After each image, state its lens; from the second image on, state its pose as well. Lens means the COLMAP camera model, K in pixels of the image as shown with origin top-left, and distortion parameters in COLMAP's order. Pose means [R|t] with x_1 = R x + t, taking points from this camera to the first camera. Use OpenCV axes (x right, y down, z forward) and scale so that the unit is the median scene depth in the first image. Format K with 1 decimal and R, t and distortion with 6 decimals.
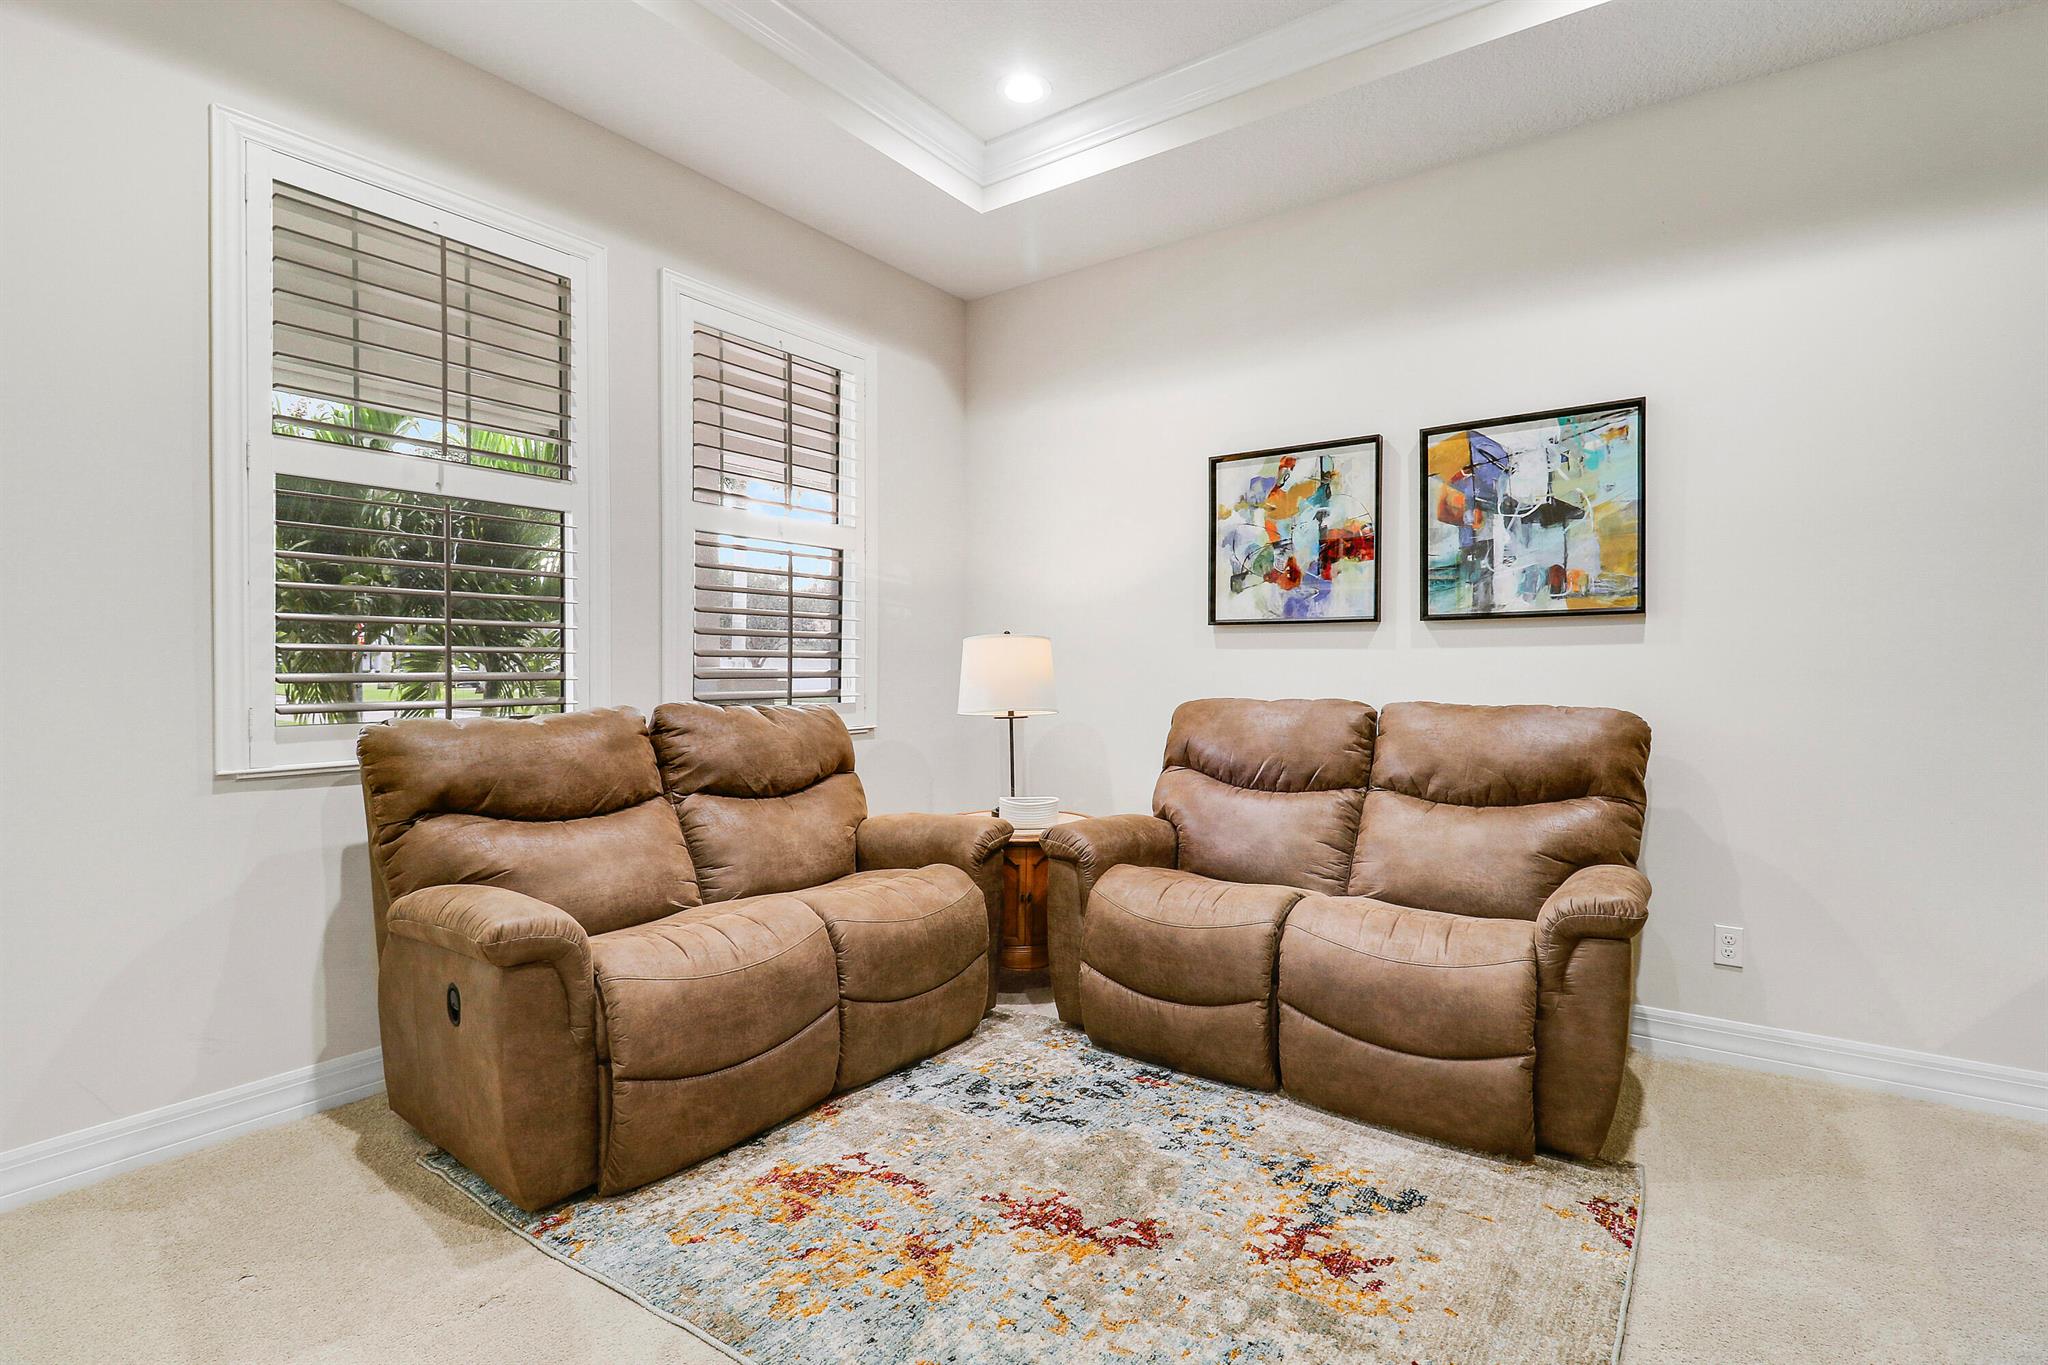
lens RADIAL K [[938.3, 0, 1047.6], [0, 938.3, 694.9], [0, 0, 1]] dist [0.007461, -0.016124]
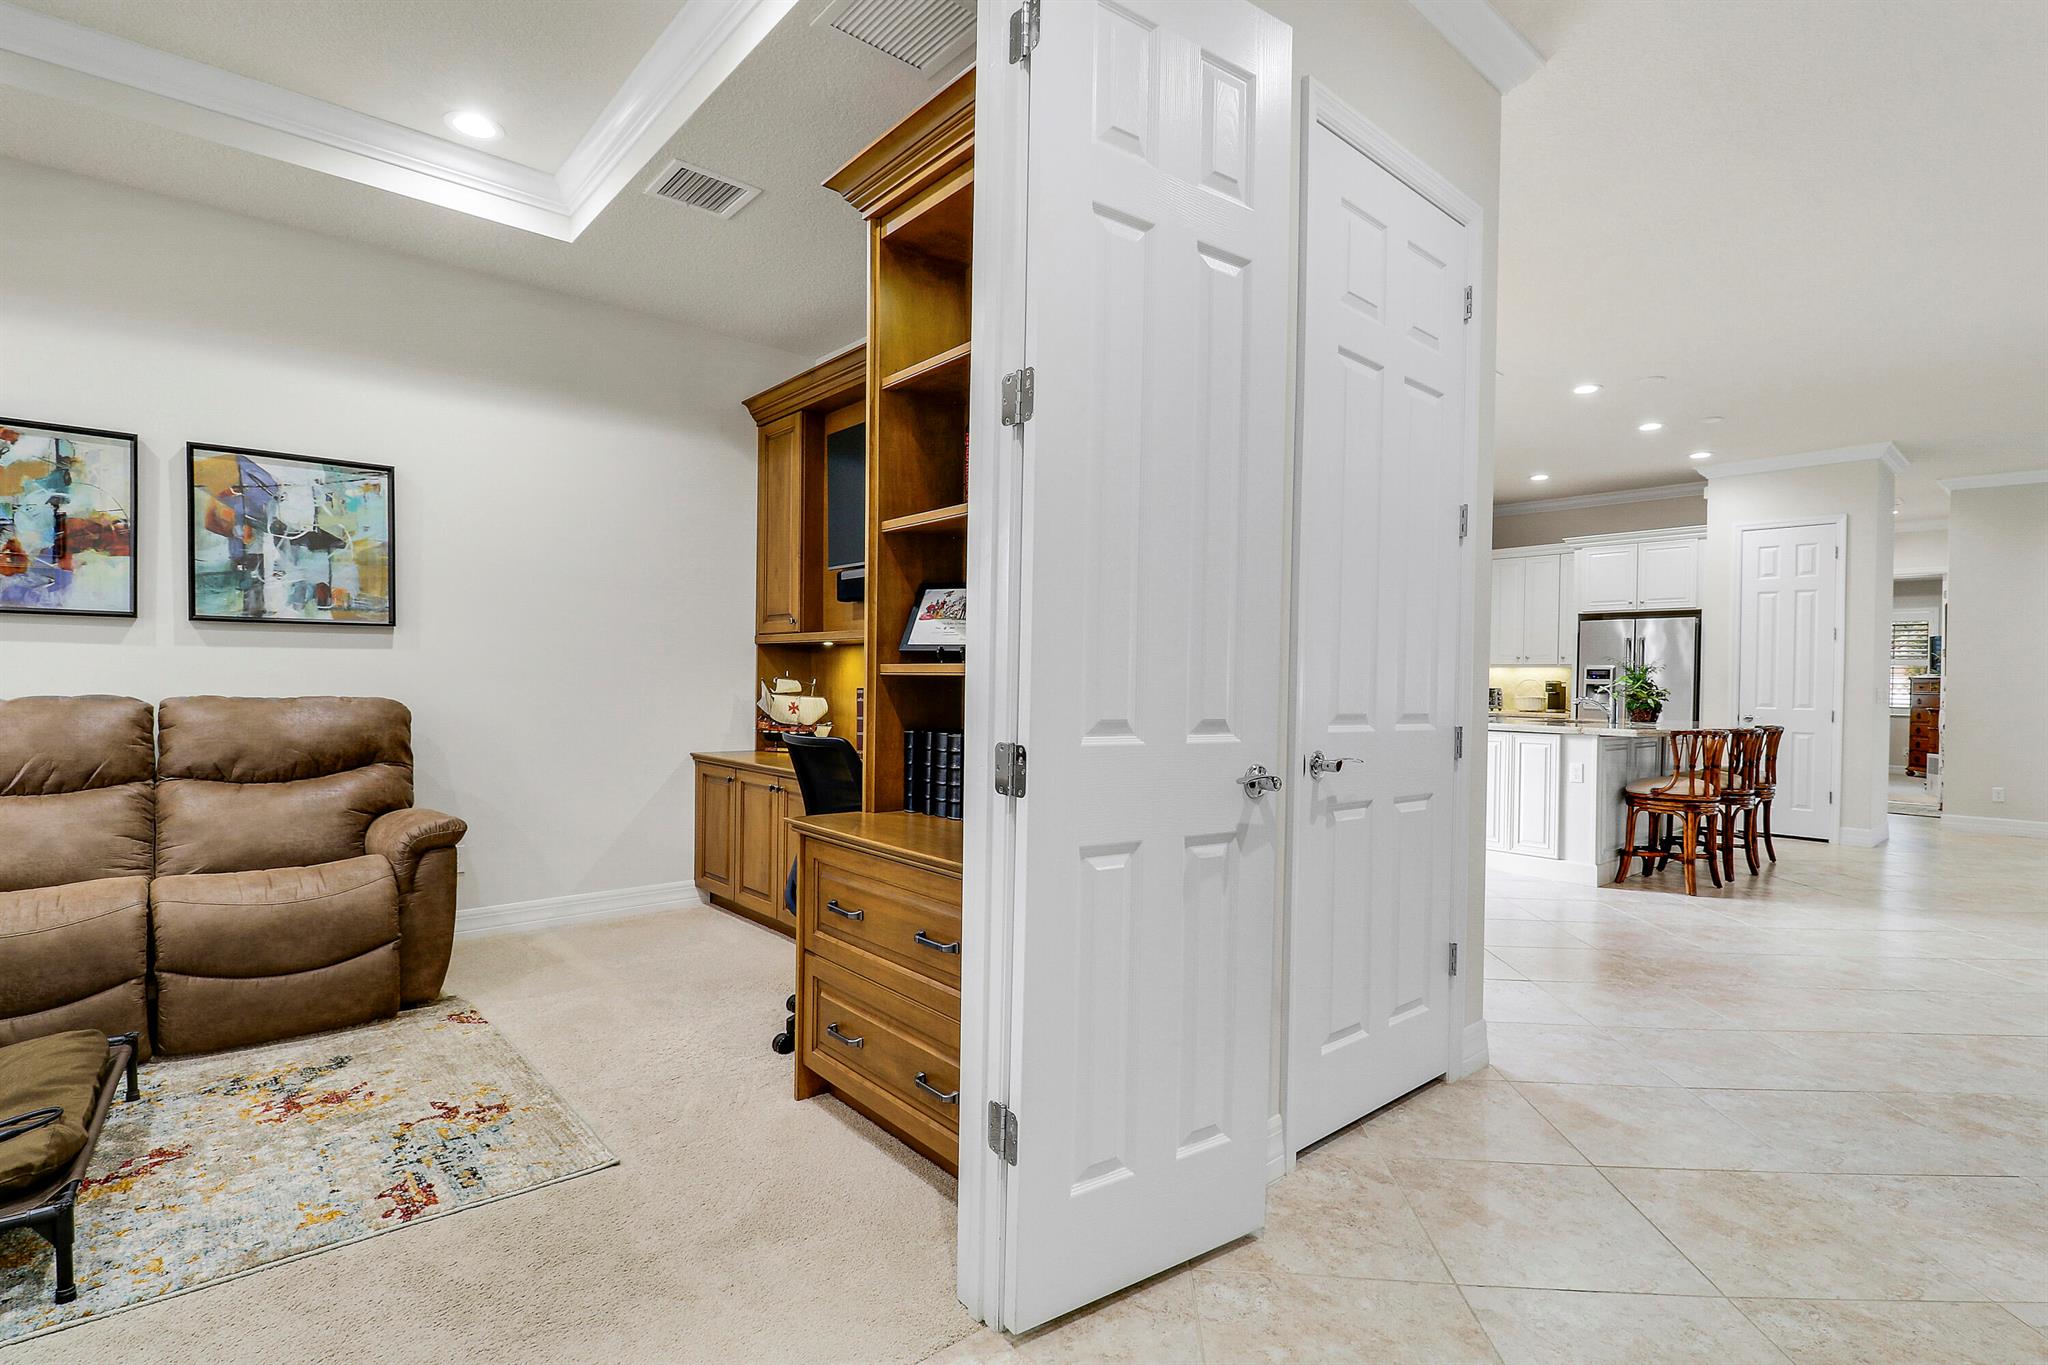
lens RADIAL K [[978.3, 0, 1023.9], [0, 978.3, 697.2], [0, 0, 1]] dist [0.012522, -0.018039]
pose [[0.231678, -0.020094, 0.972585, -0.500559], [0.011673, 0.999772, 0.017875, -0.000302], [-0.972723, 0.007212, 0.231859, -0.194660]]
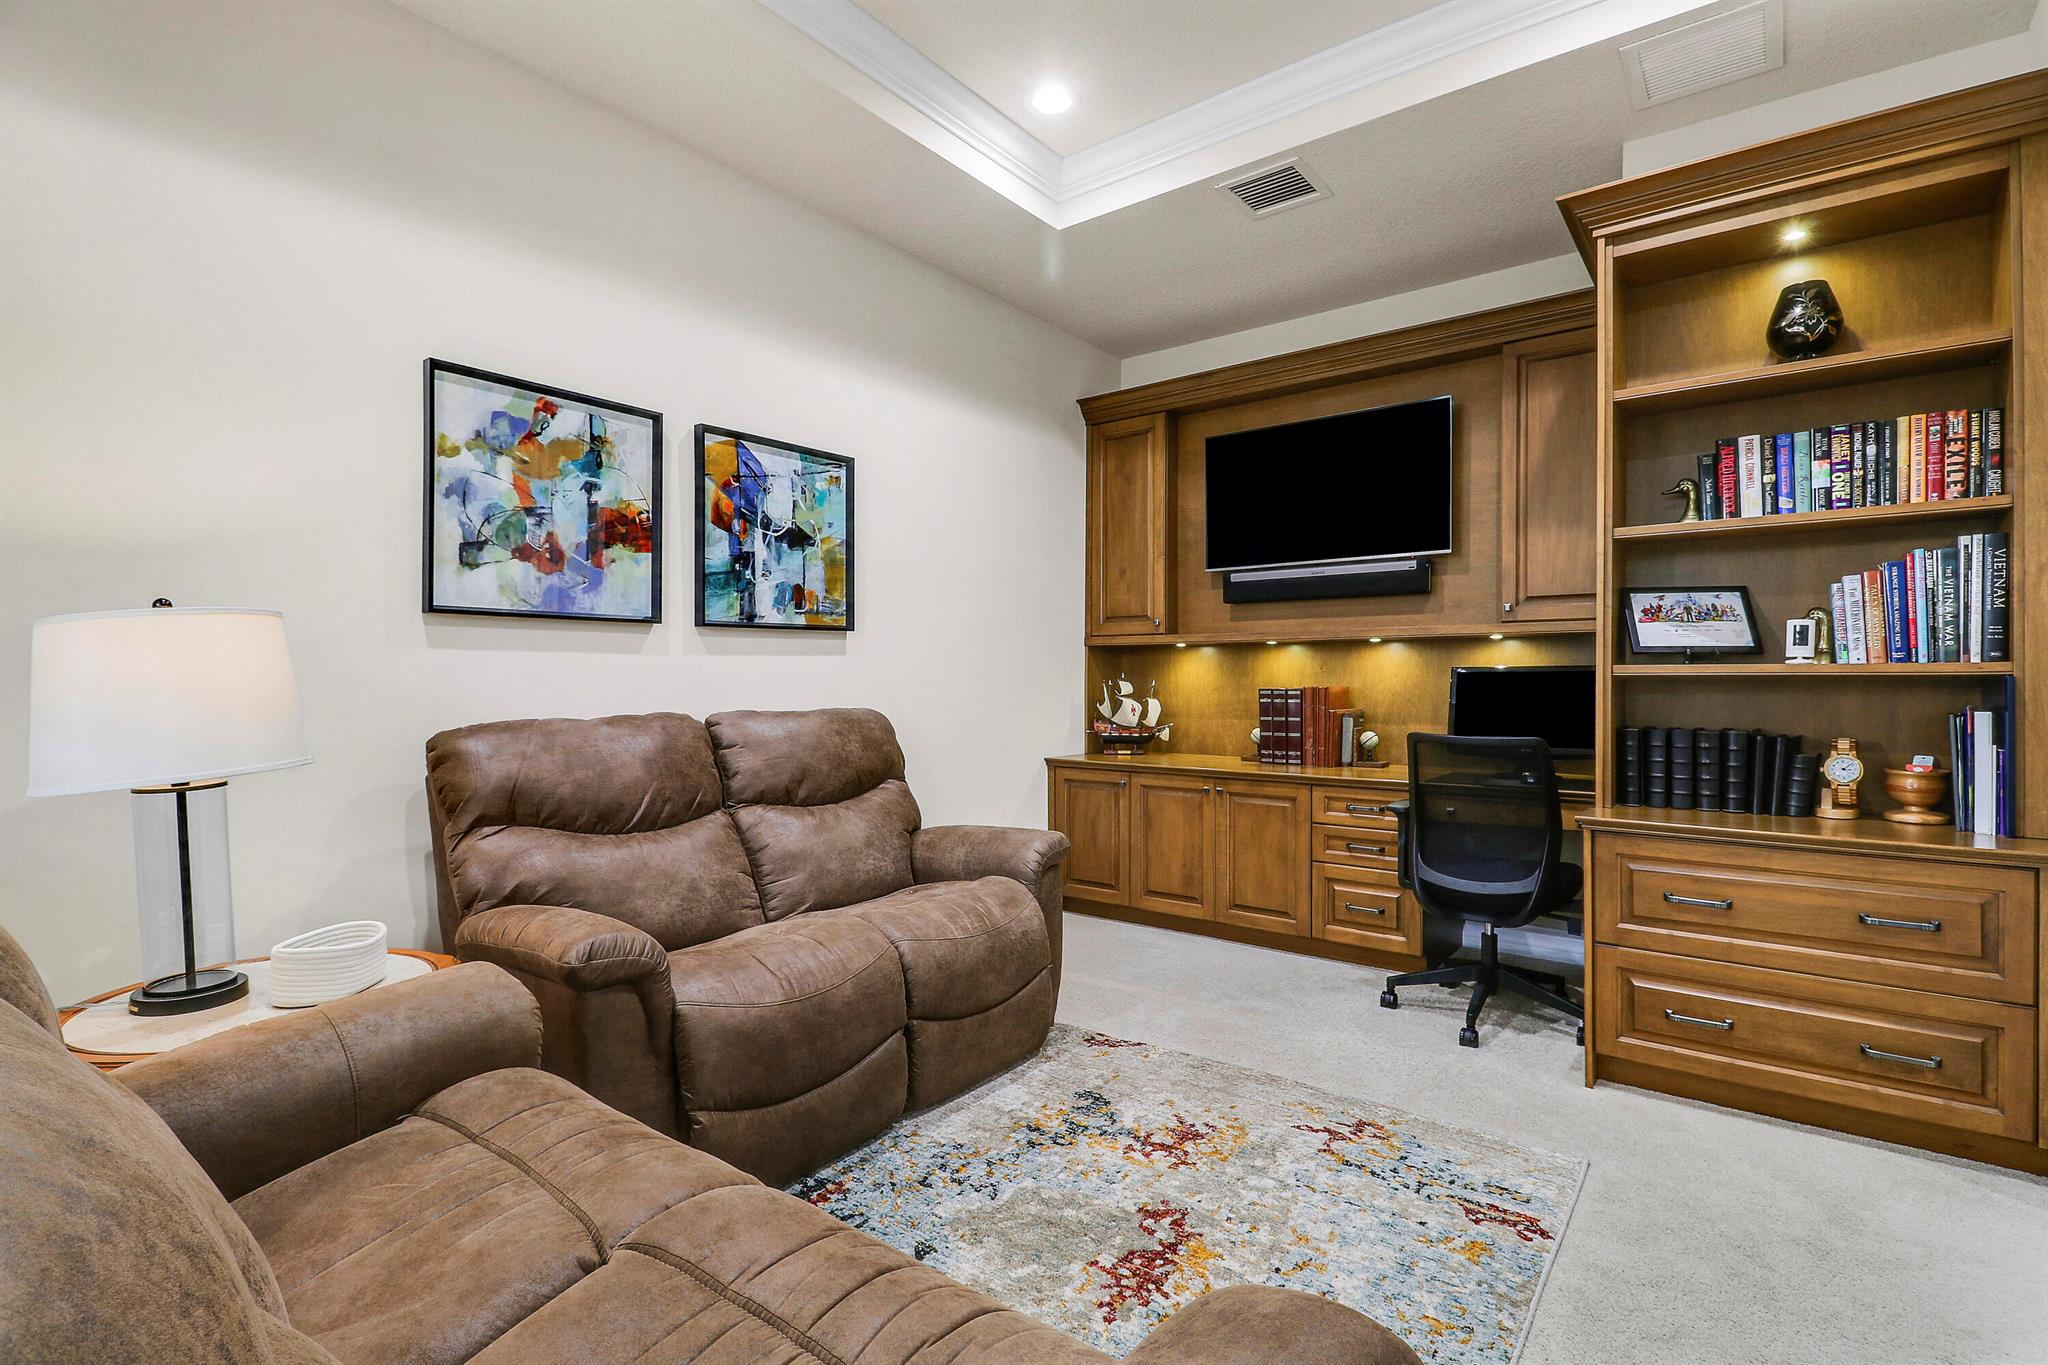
lens RADIAL K [[959.0, 0, 1037.5], [0, 959.0, 693.5], [0, 0, 1]] dist [0.019014, -0.017756]
pose [[0.036066, -0.024015, 0.999061, -0.602273], [0.027176, 0.999365, 0.023041, -0.025724], [-0.998980, 0.026319, 0.036696, 0.674586]]
